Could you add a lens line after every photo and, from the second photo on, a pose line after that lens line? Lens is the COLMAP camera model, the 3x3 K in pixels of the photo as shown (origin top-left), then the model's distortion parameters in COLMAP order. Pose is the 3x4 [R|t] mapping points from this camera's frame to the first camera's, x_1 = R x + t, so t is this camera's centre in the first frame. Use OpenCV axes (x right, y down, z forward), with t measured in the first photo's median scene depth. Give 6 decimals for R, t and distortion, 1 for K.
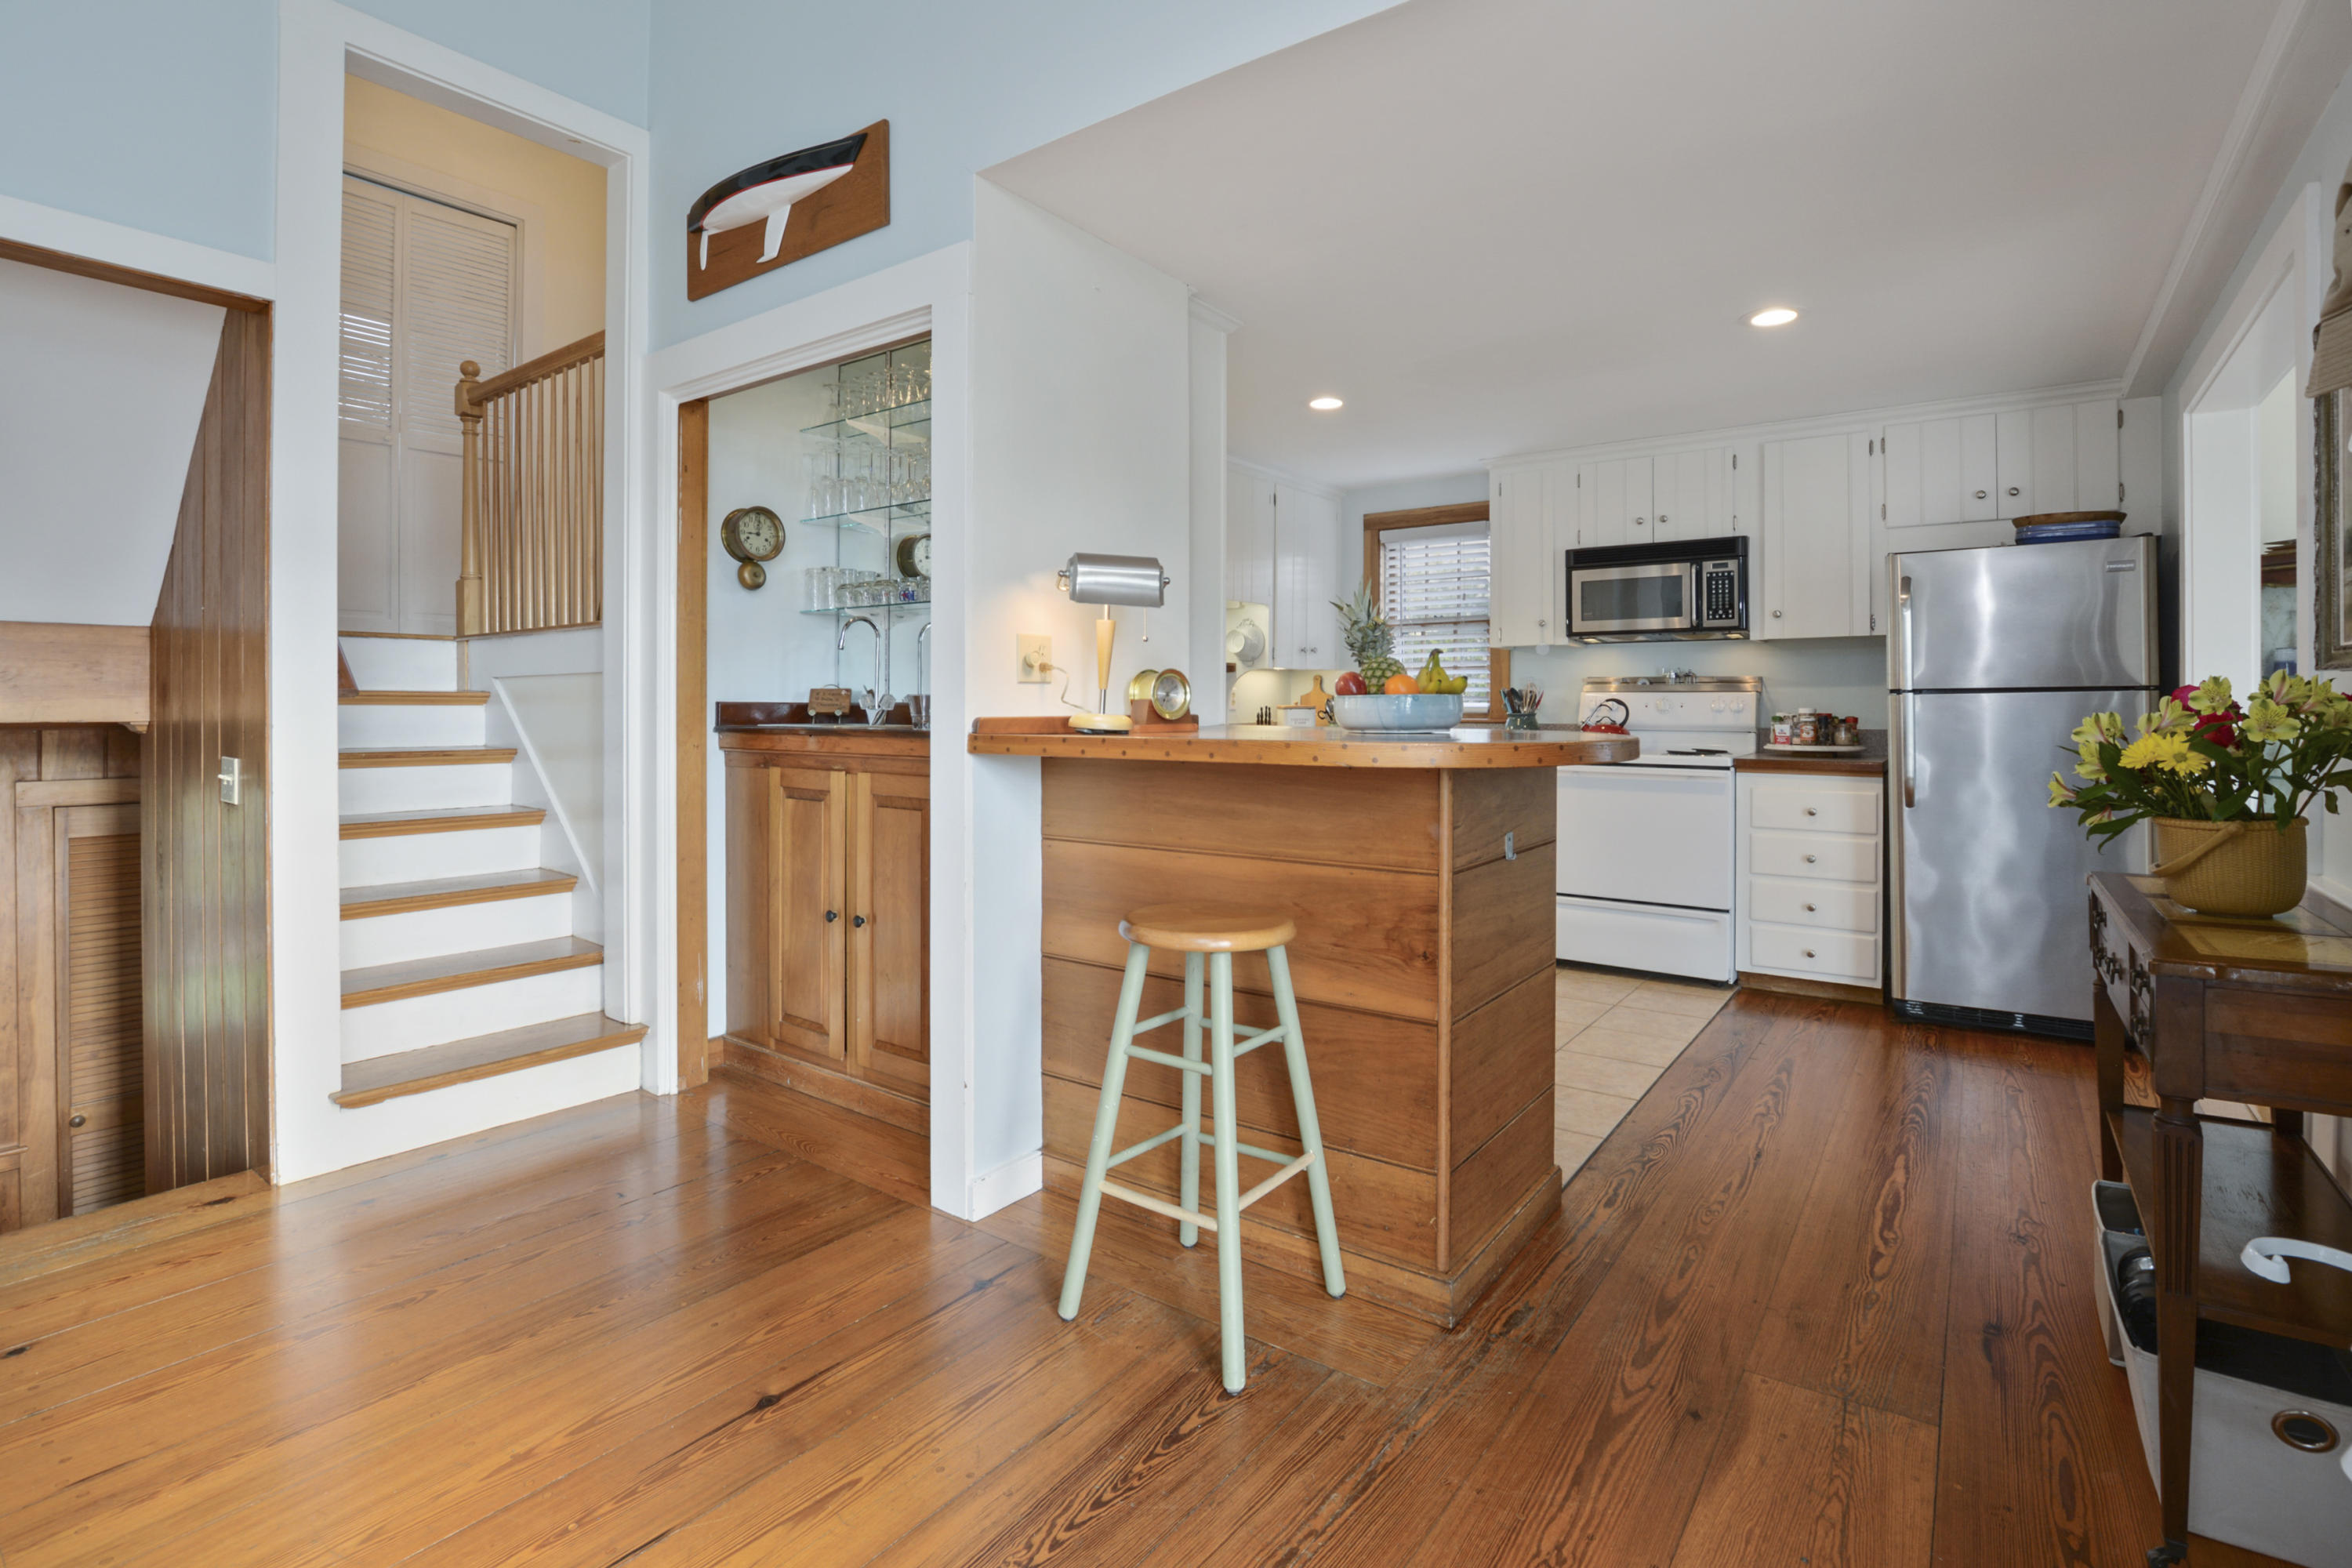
lens RADIAL K [[1096.4, 0, 1197.9], [0, 1096.4, 697.7], [0, 0, 1]] dist [-0.010321, -0.000012]
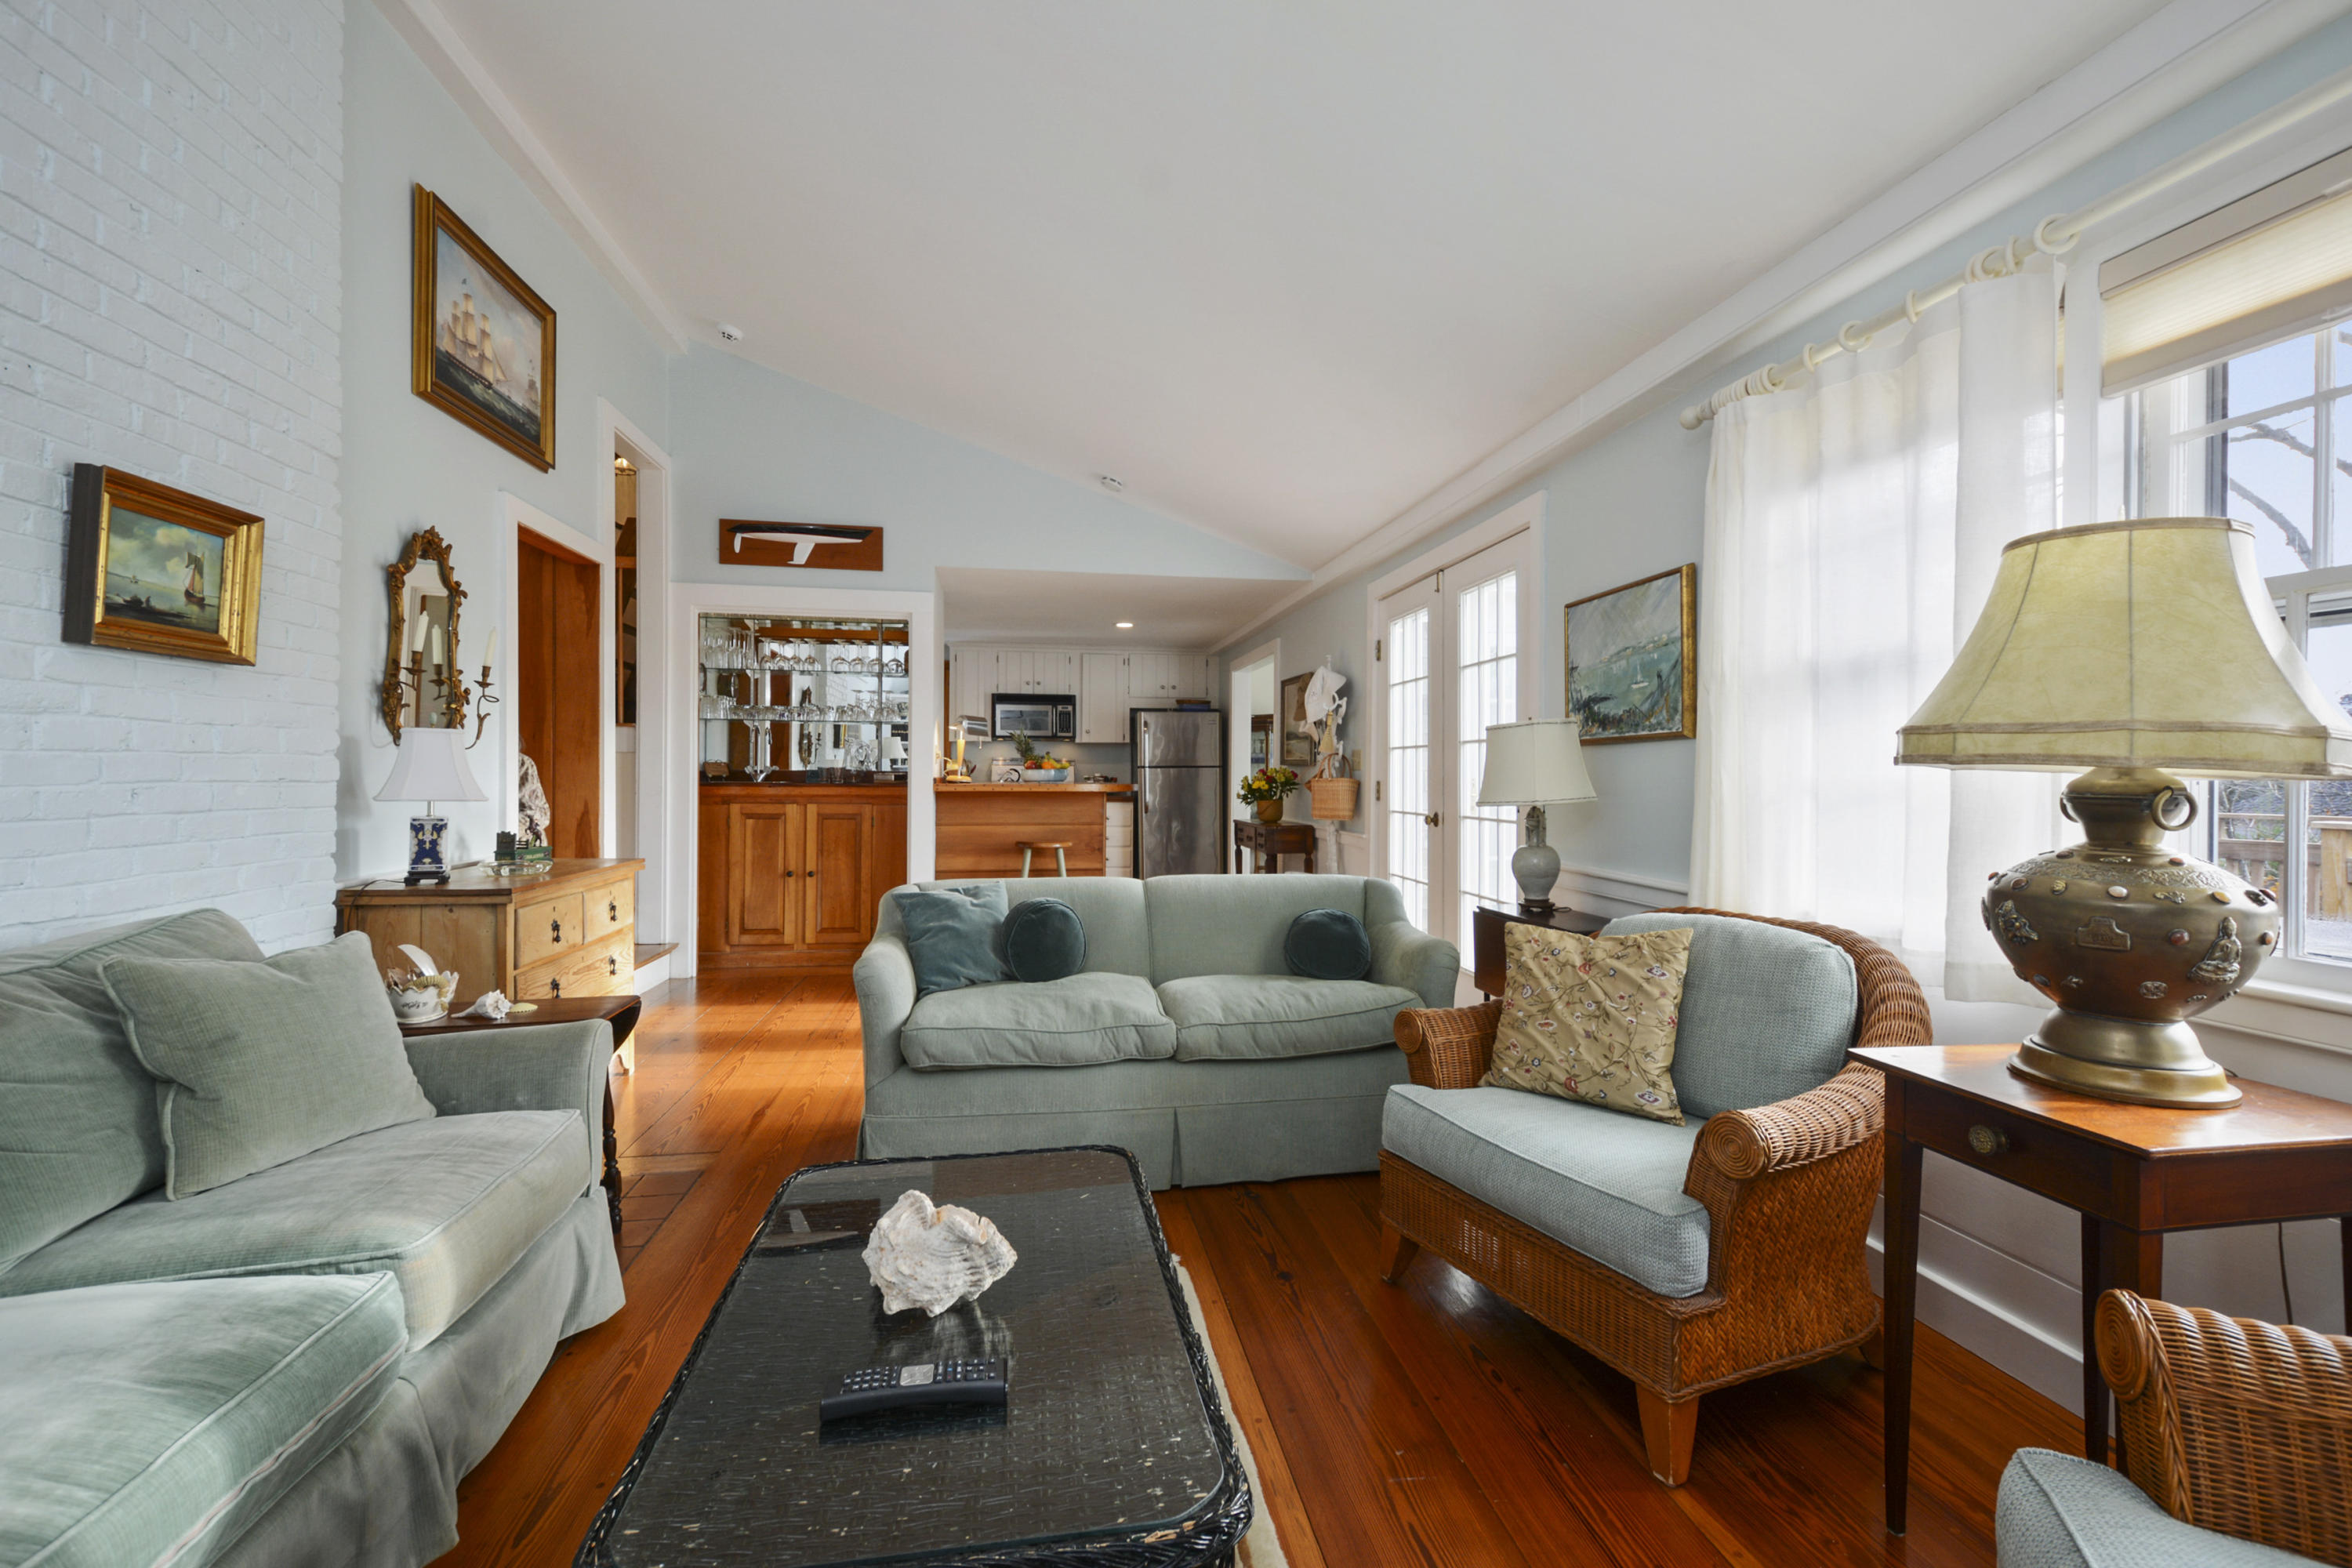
lens RADIAL K [[1053.5, 0, 1182.6], [0, 1053.5, 783.2], [0, 0, 1]] dist [-0.025762, 0.001708]
pose [[0.699968, -0.004919, 0.714157, -1.193065], [-0.008068, 0.999858, 0.014794, -0.006374], [-0.714129, -0.016117, 0.699829, -0.880208]]
